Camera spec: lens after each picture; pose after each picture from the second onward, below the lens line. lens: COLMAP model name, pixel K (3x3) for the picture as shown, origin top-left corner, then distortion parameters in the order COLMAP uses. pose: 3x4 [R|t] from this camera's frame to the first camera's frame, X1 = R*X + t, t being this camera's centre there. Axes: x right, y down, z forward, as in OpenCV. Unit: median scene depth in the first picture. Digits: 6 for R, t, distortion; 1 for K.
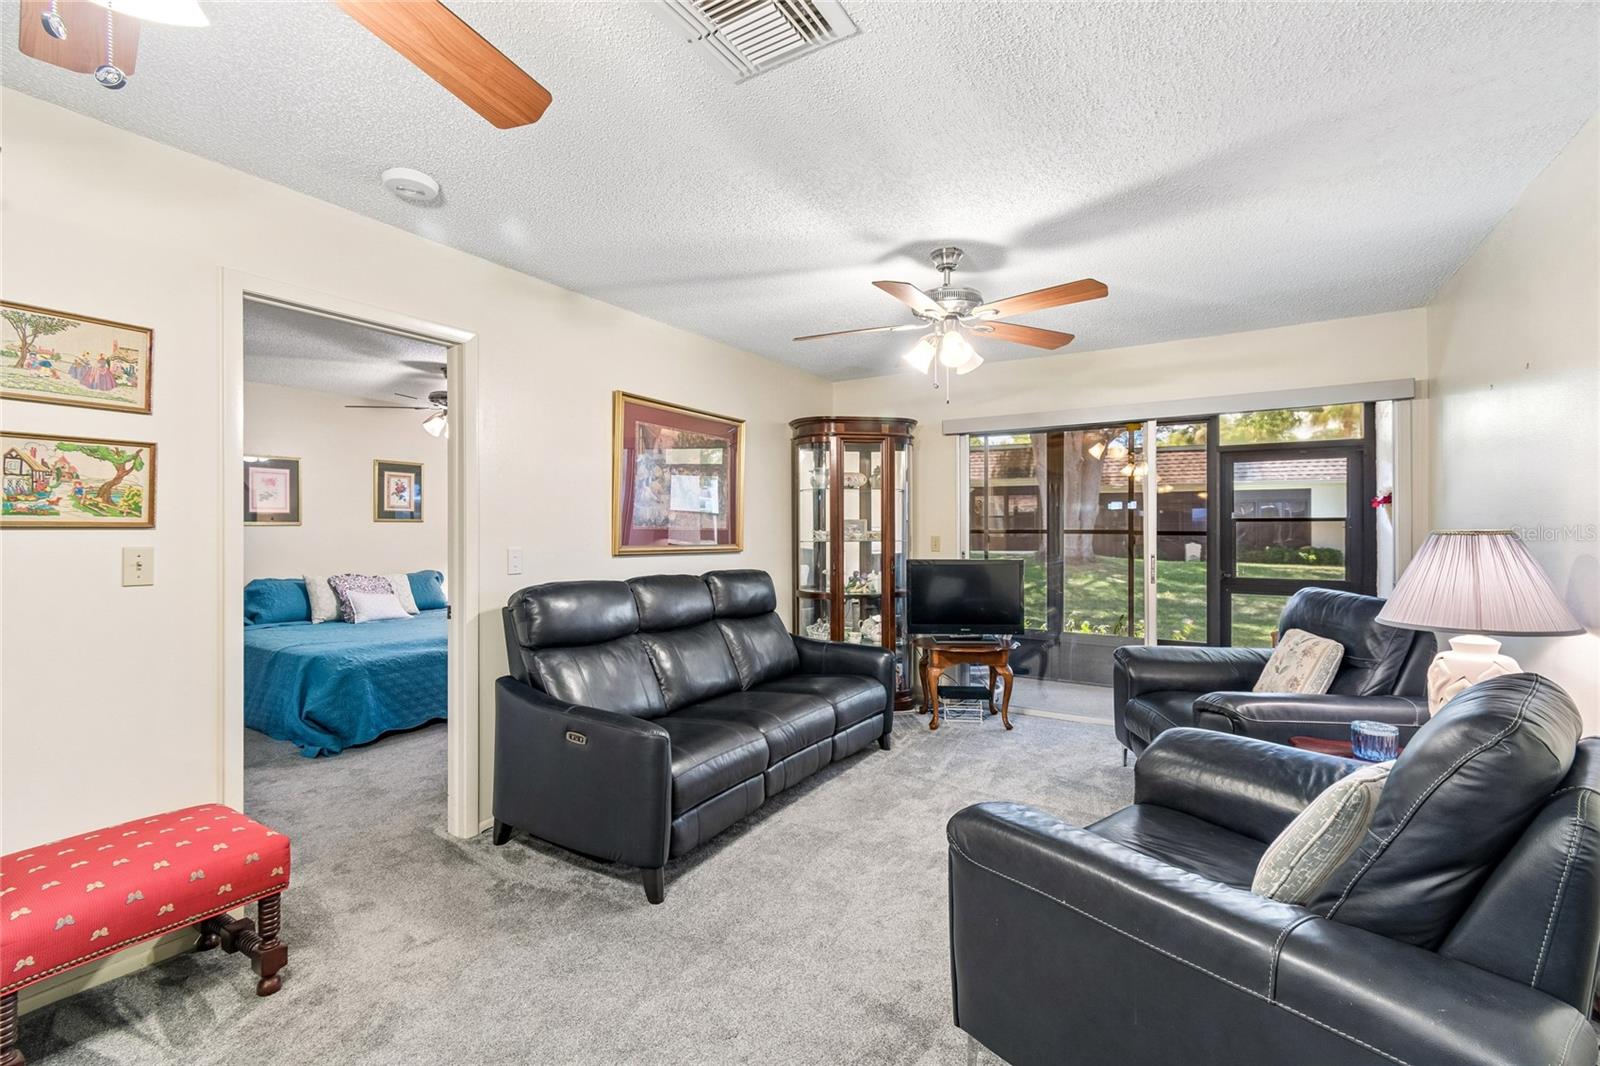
lens RADIAL K [[712.3, 0, 789.9], [0, 712.3, 541.8], [0, 0, 1]] dist [0.003837, 0.000224]
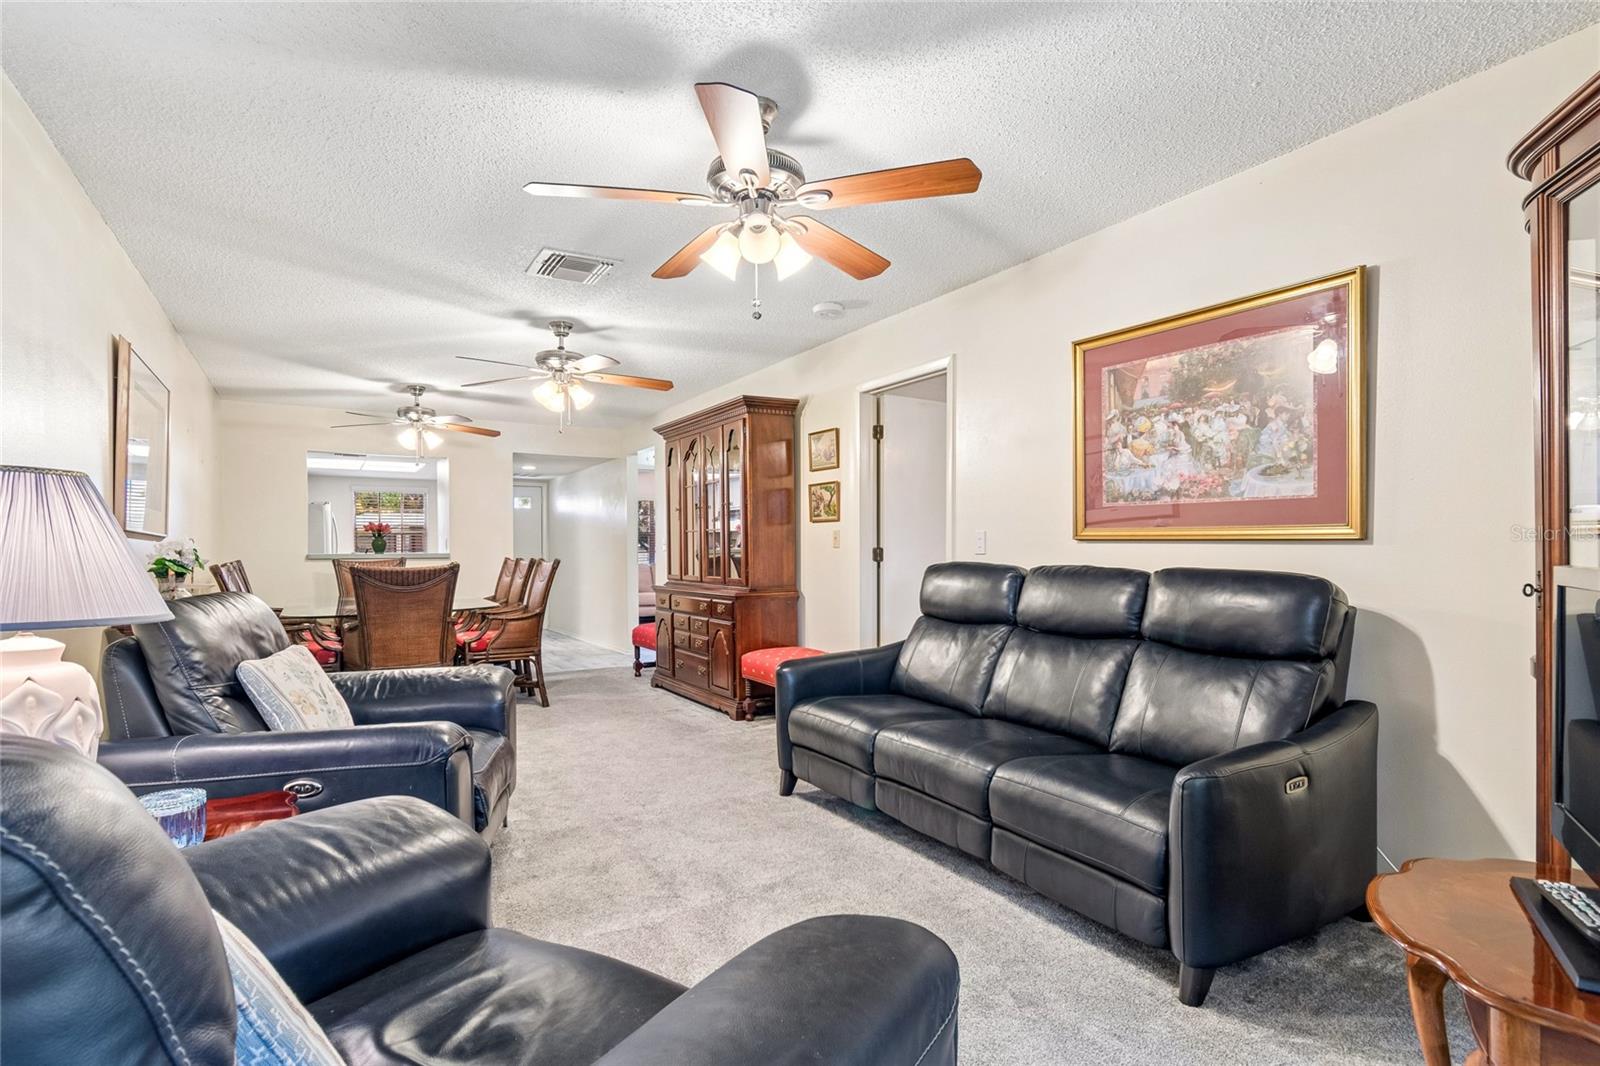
lens RADIAL K [[776.6, 0, 800.0], [0, 776.6, 533.0], [0, 0, 1]] dist [0.000334, 0.000012]
pose [[-0.450296, -0.011091, -0.892810, 0.651675], [-0.006079, 0.999938, -0.009356, 0.021089], [0.892859, 0.001214, -0.450336, 1.020676]]
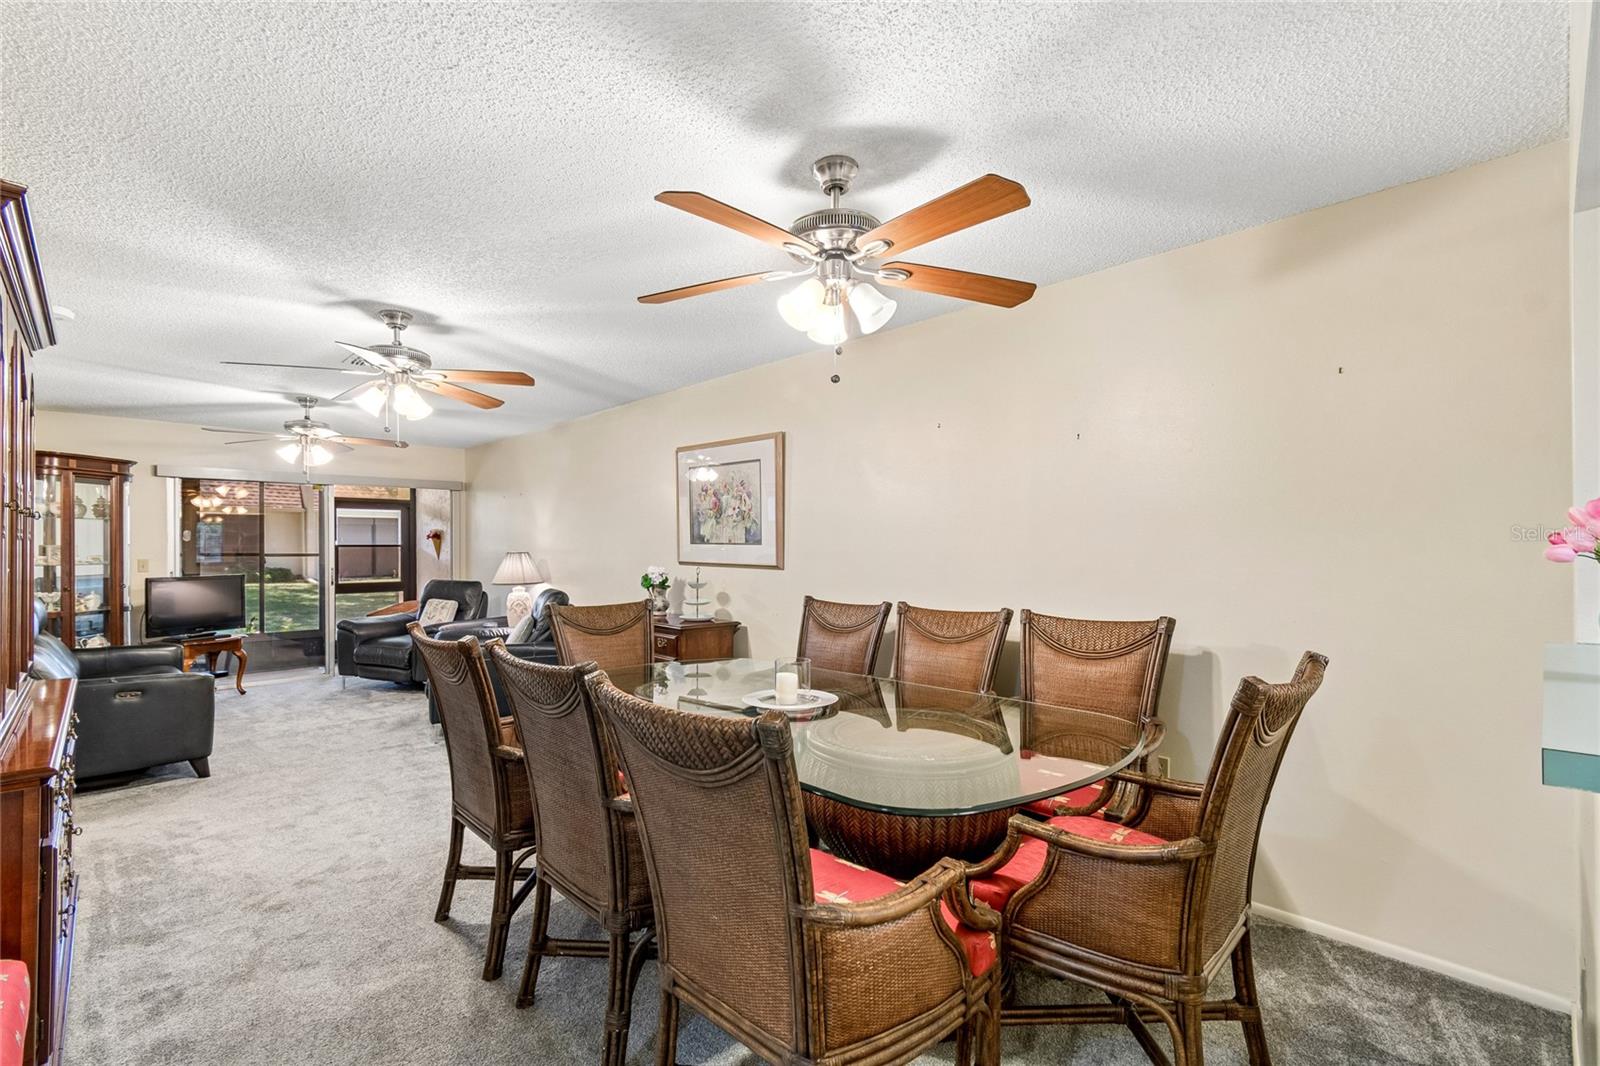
lens RADIAL K [[712.3, 0, 789.9], [0, 712.3, 541.8], [0, 0, 1]] dist [0.003837, 0.000224]
pose [[0.245498, 0.008582, 0.969359, -0.903545], [0.021515, 0.999666, -0.014299, 0.005509], [-0.969158, 0.024366, 0.245232, -0.456342]]
